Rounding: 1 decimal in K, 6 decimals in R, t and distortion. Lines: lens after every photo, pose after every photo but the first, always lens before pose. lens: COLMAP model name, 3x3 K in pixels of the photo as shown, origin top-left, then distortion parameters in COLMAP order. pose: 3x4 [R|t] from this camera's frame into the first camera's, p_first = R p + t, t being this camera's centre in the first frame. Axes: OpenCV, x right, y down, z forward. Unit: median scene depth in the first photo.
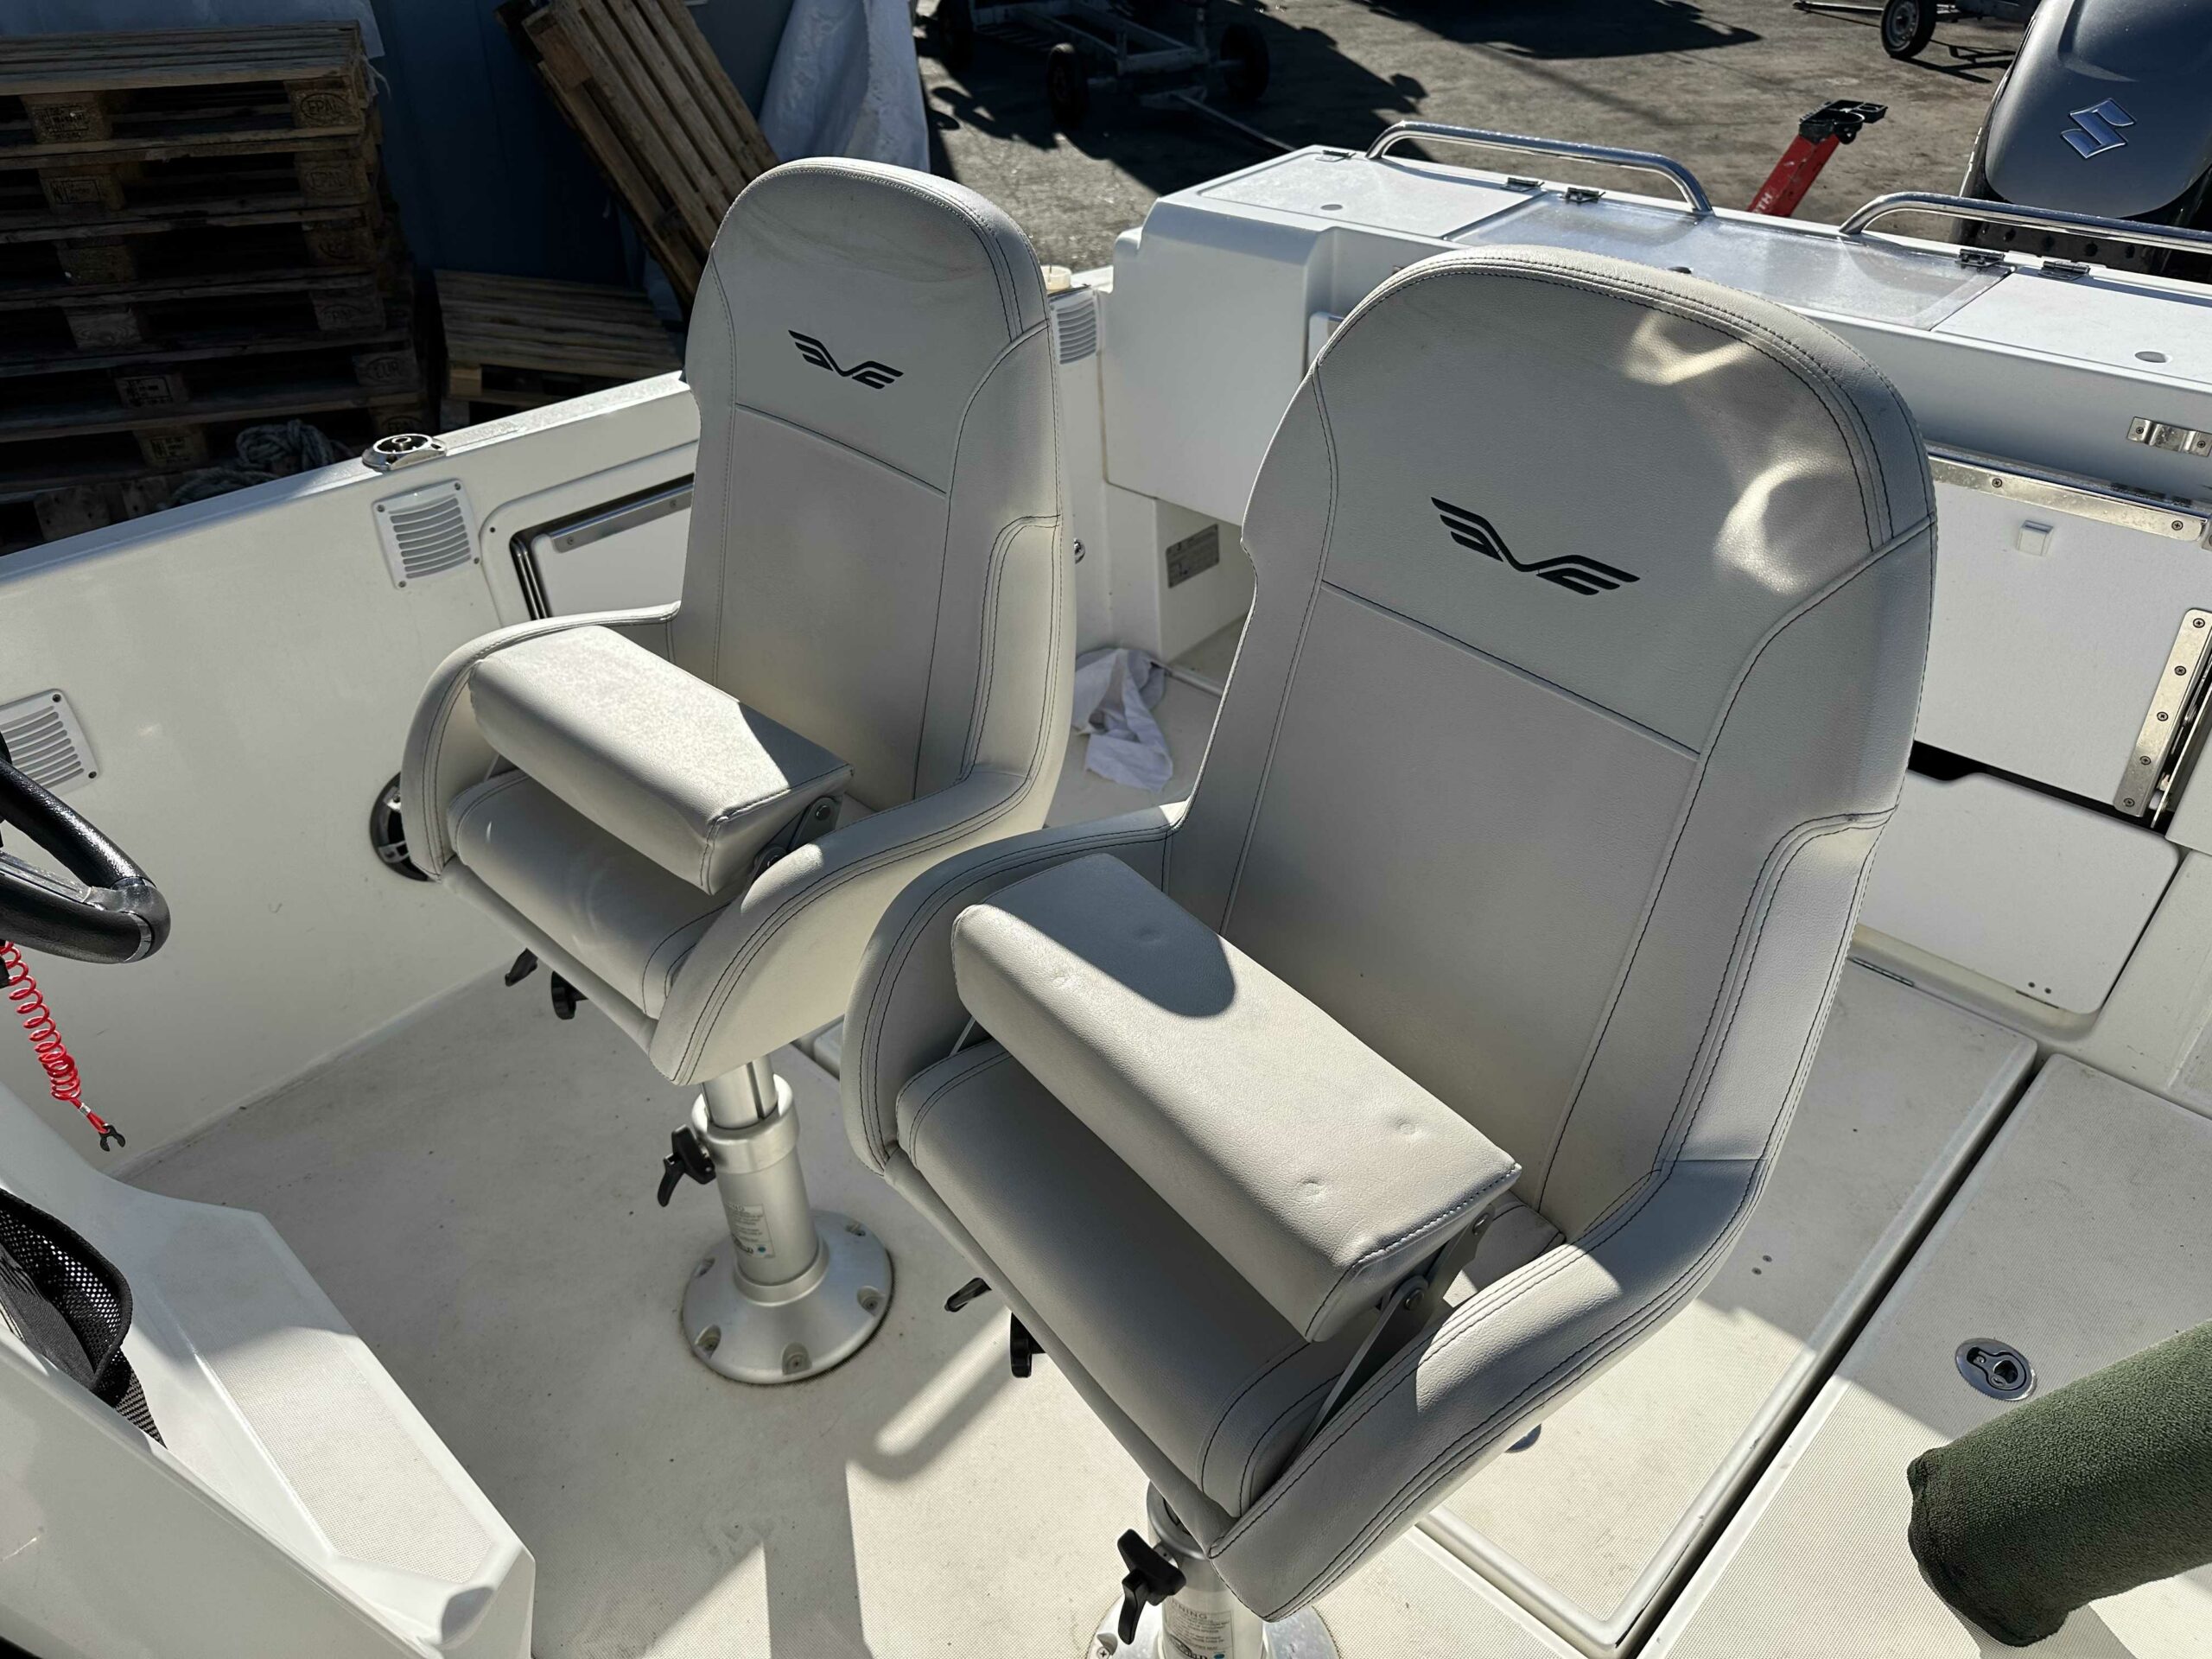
lens RADIAL K [[1614.1, 0, 1120.4], [0, 1614.1, 844.1], [0, 0, 1]] dist [0.044671, -0.046997]
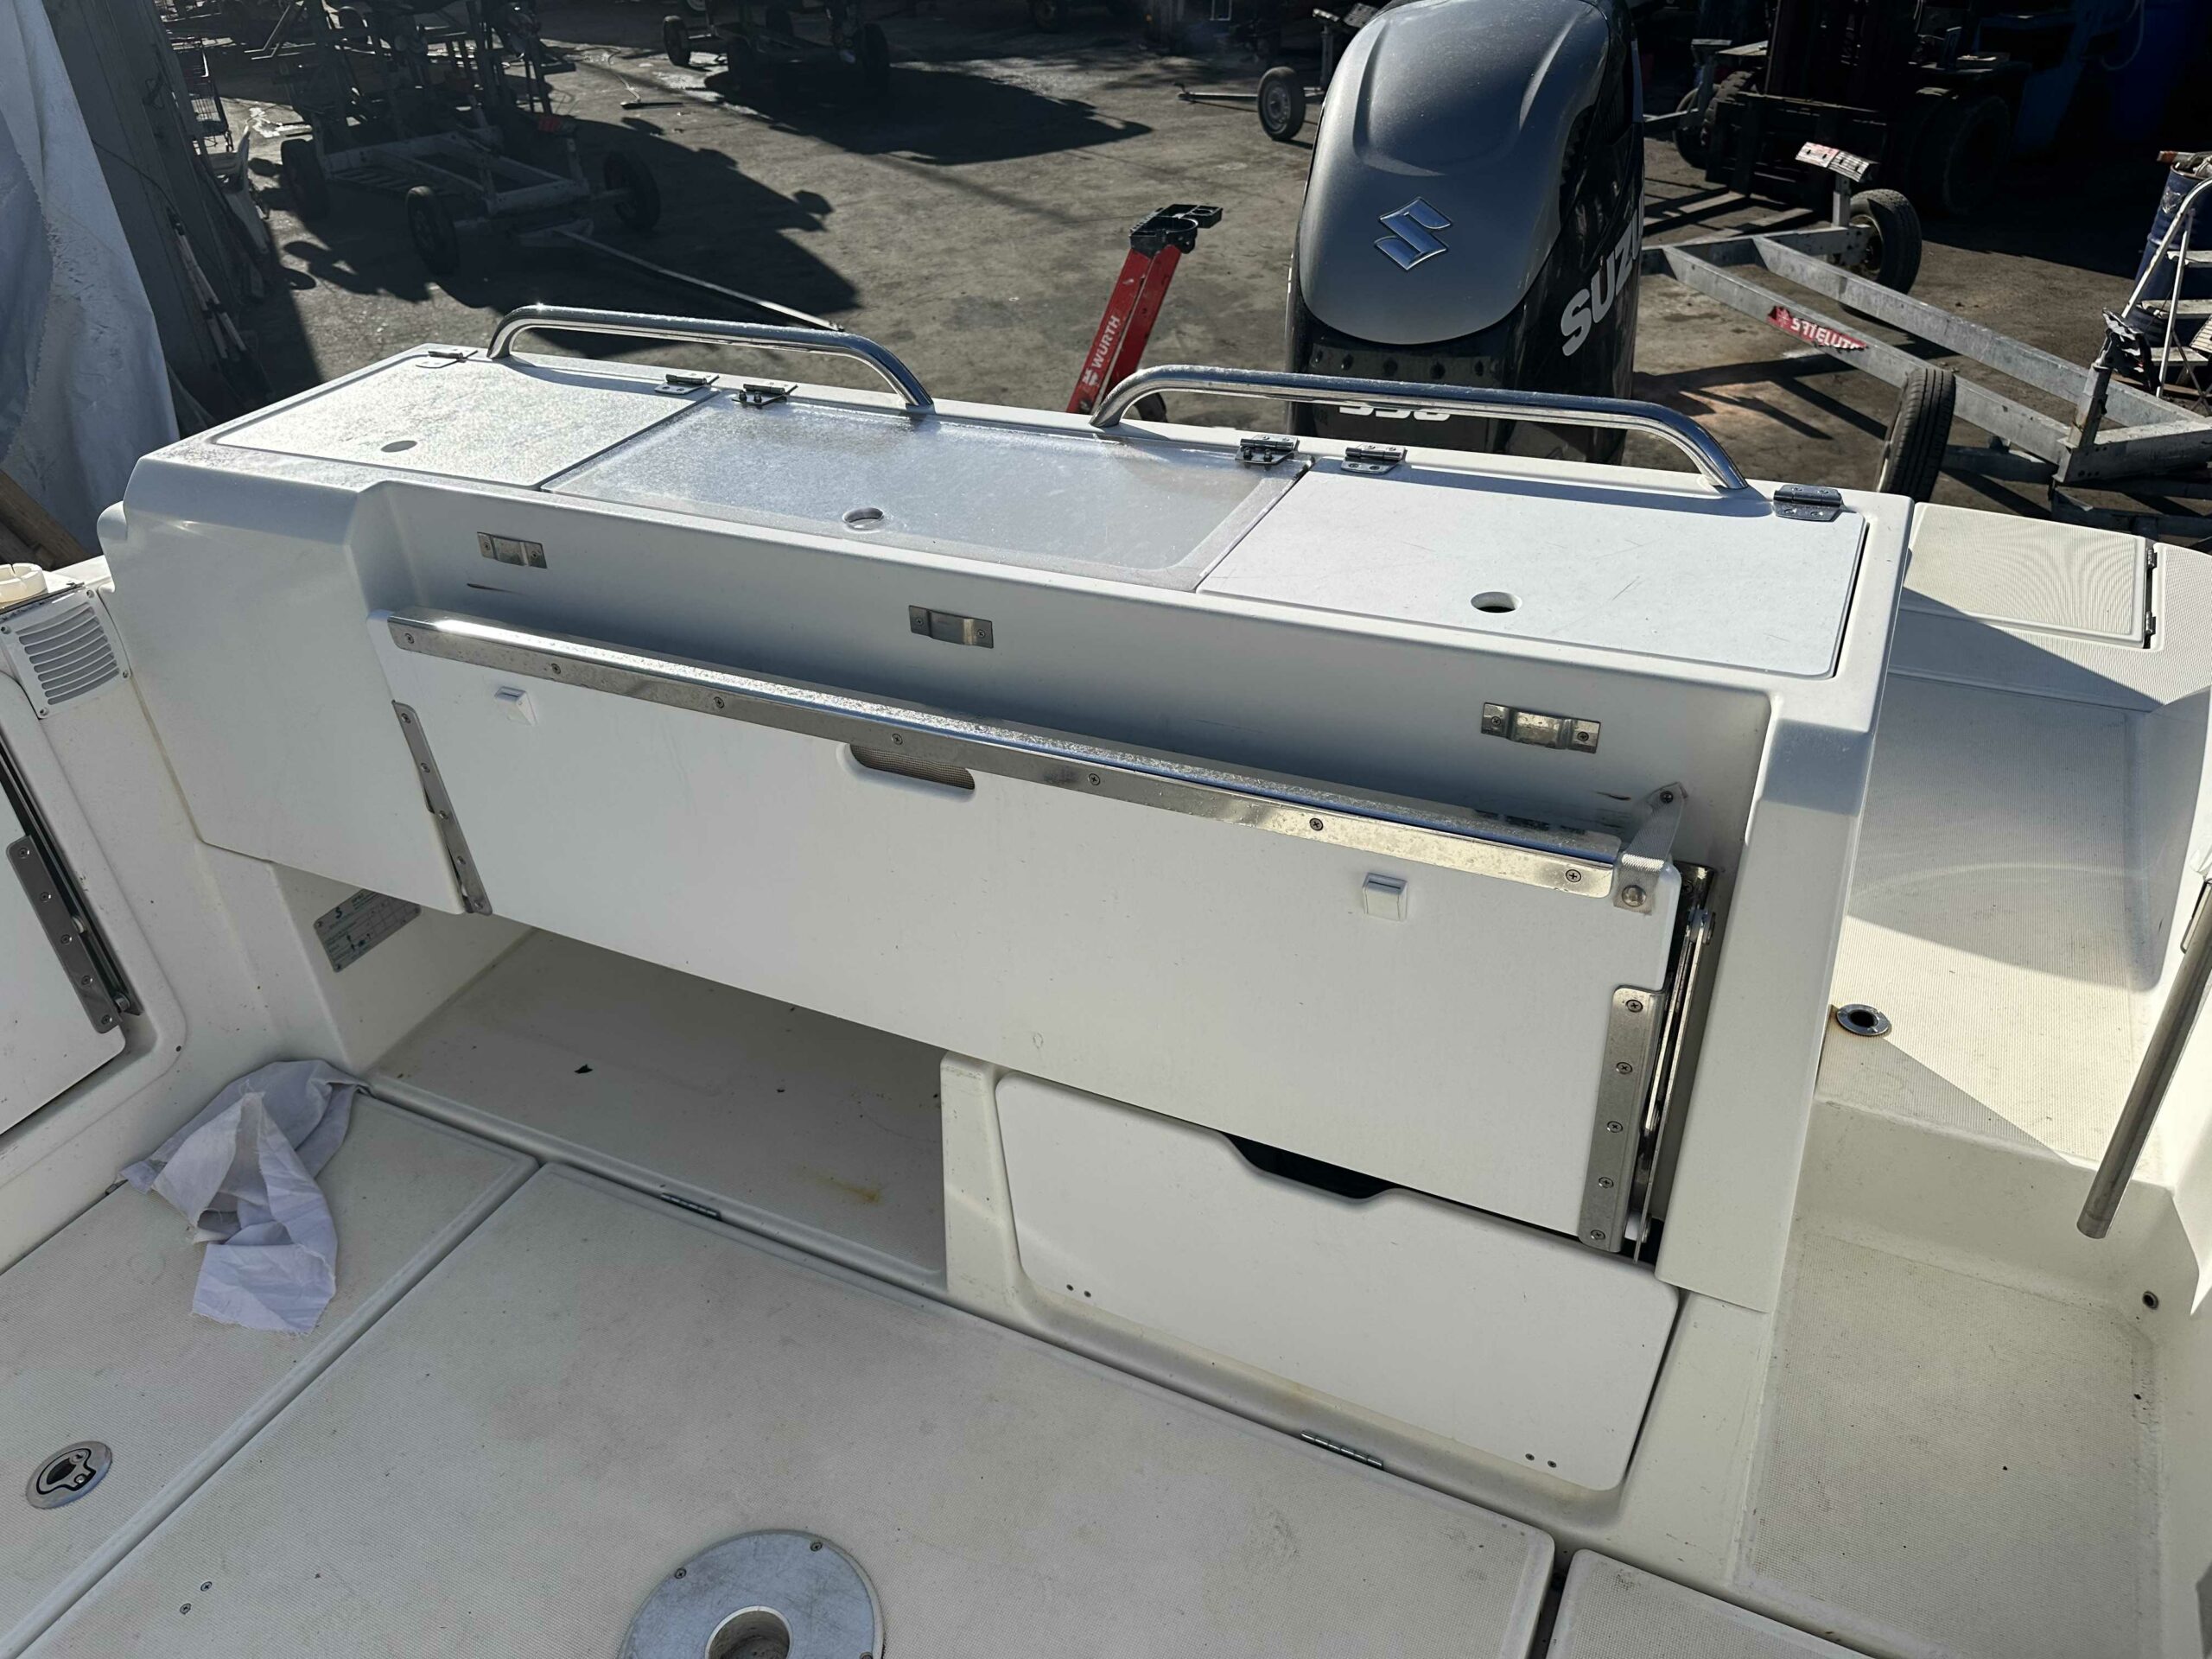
lens RADIAL K [[1614.1, 0, 1092.6], [0, 1614.1, 845.1], [0, 0, 1]] dist [0.044671, -0.046997]
pose [[0.956699, -0.172400, 0.234531, 0.132885], [0.184986, 0.982201, -0.032594, -0.093037], [-0.224737, 0.074567, 0.971562, 0.175408]]
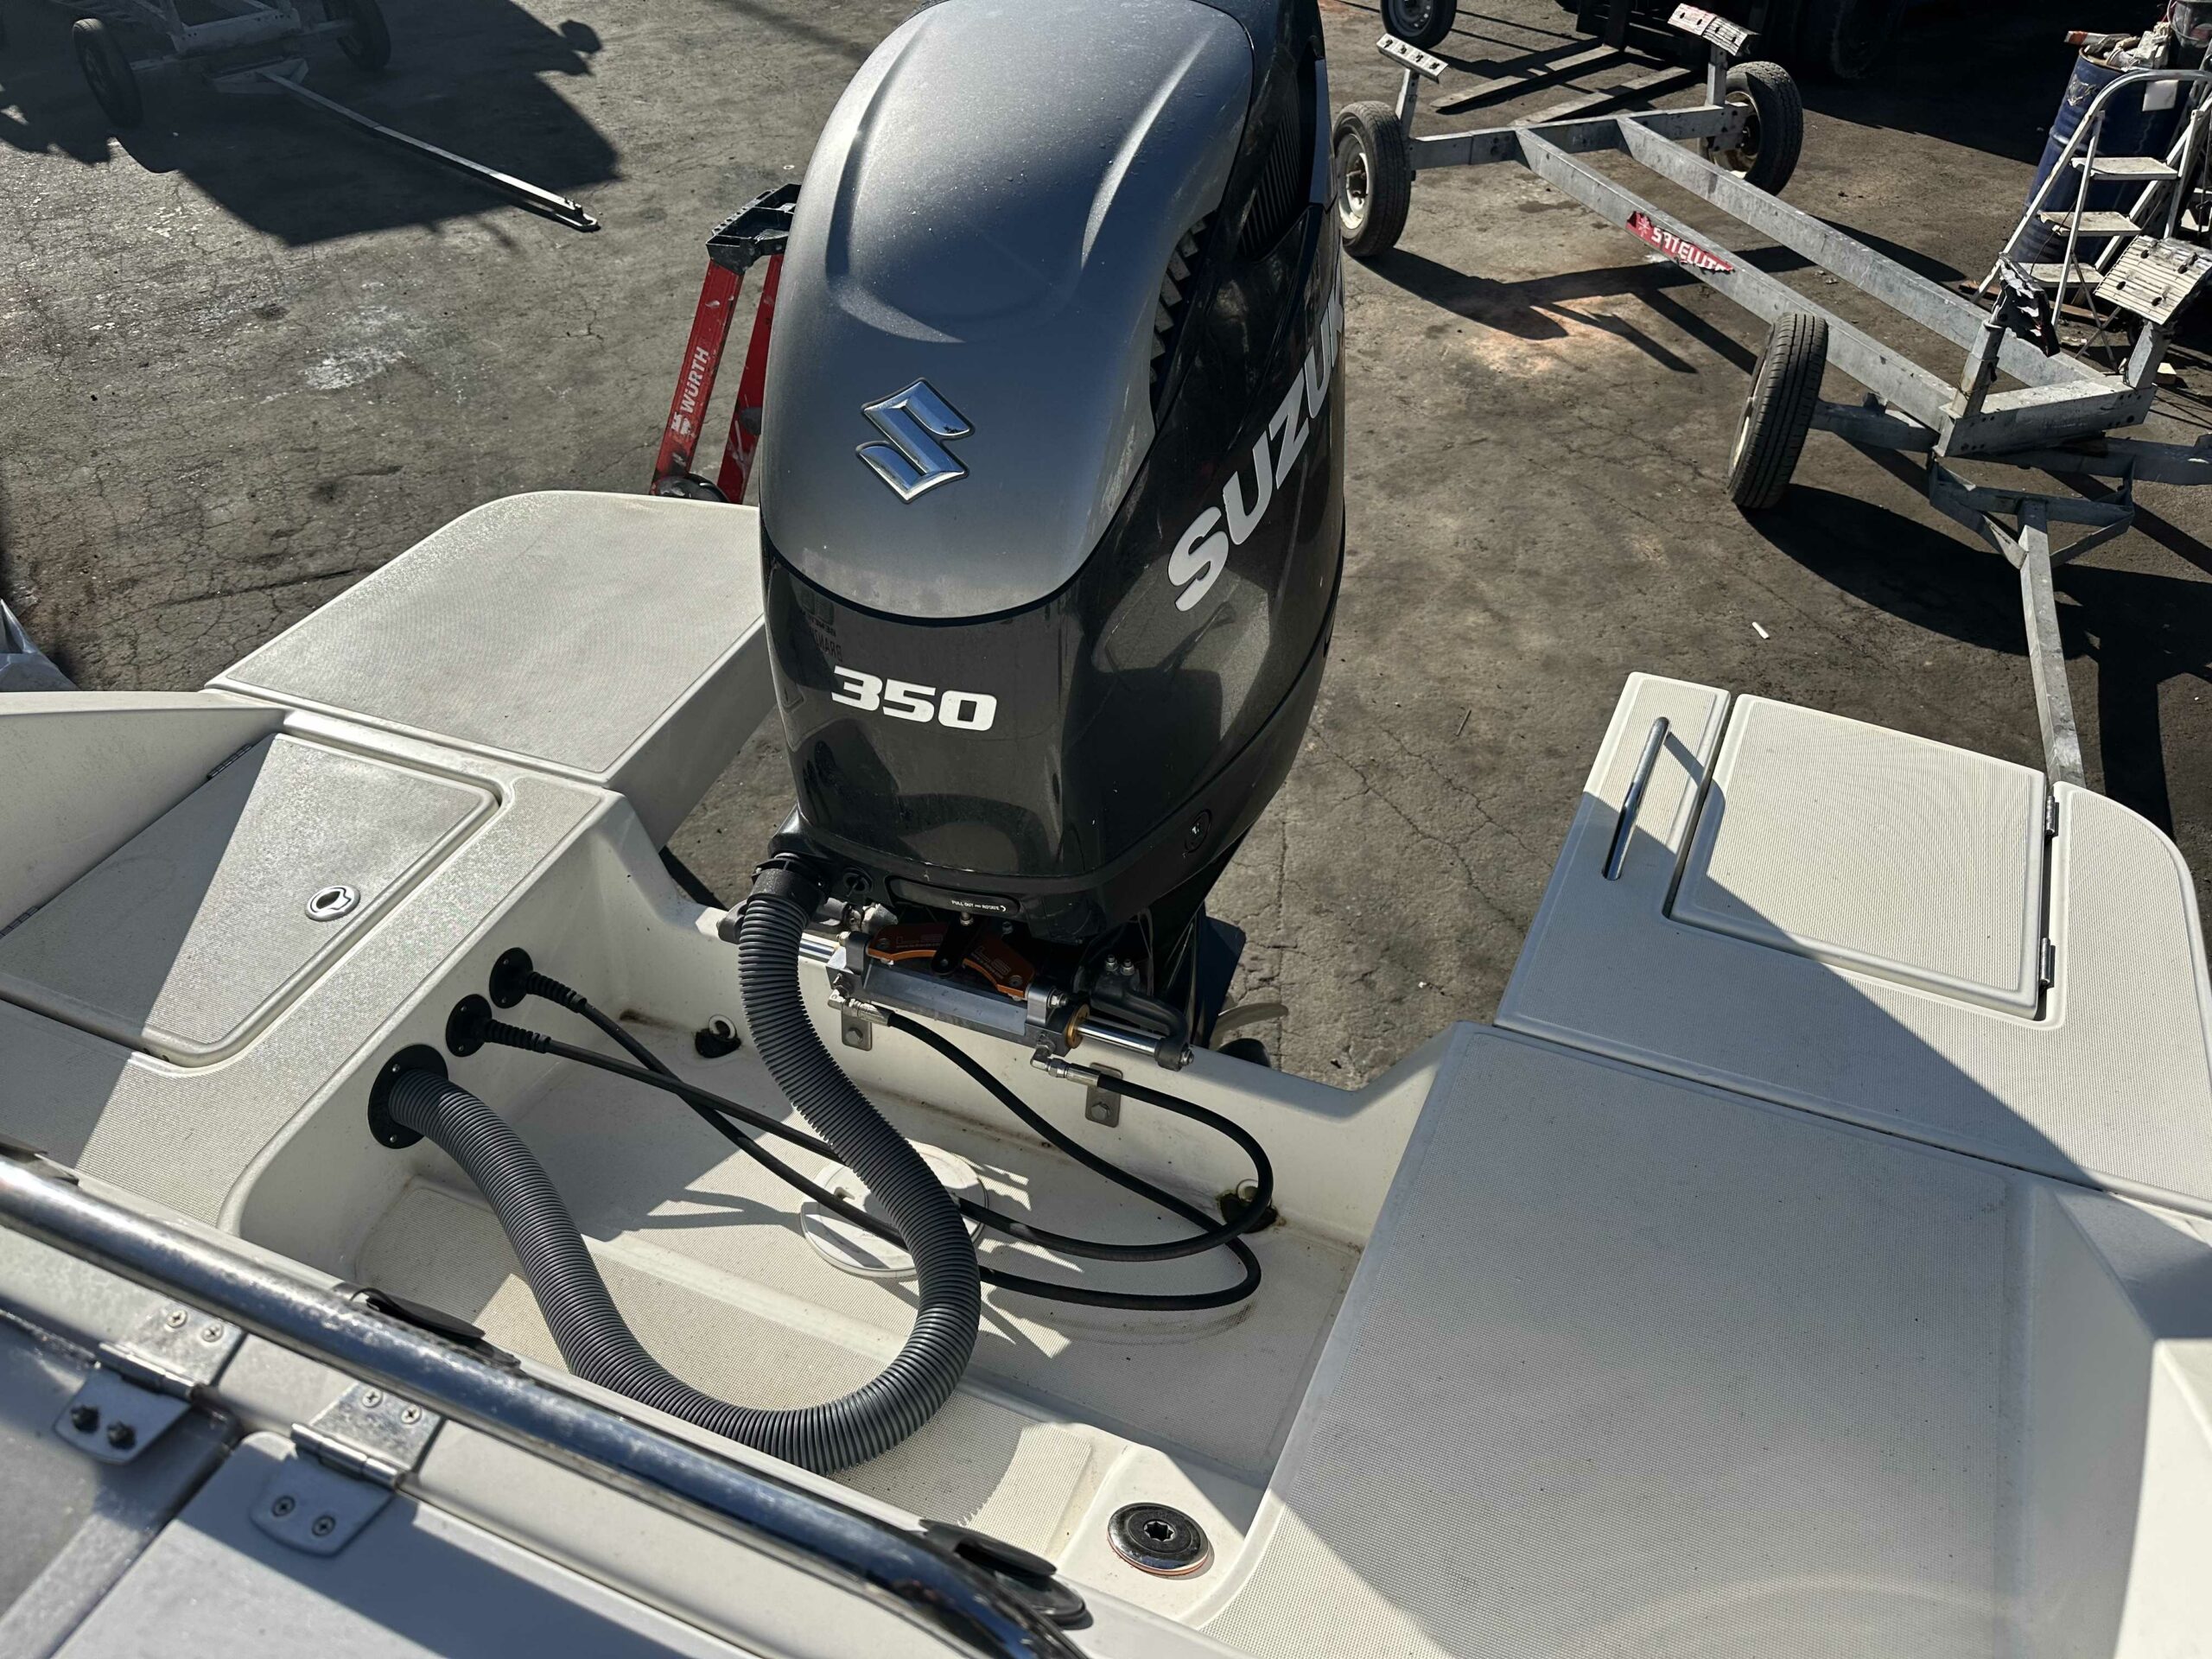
lens RADIAL K [[1614.1, 0, 1093.1], [0, 1614.1, 834.0], [0, 0, 1]] dist [0.044671, -0.046997]
pose [[0.938156, -0.212356, 0.273437, 0.328373], [0.198126, 0.976989, 0.078982, -0.234636], [-0.283918, -0.019922, 0.958642, 0.339233]]
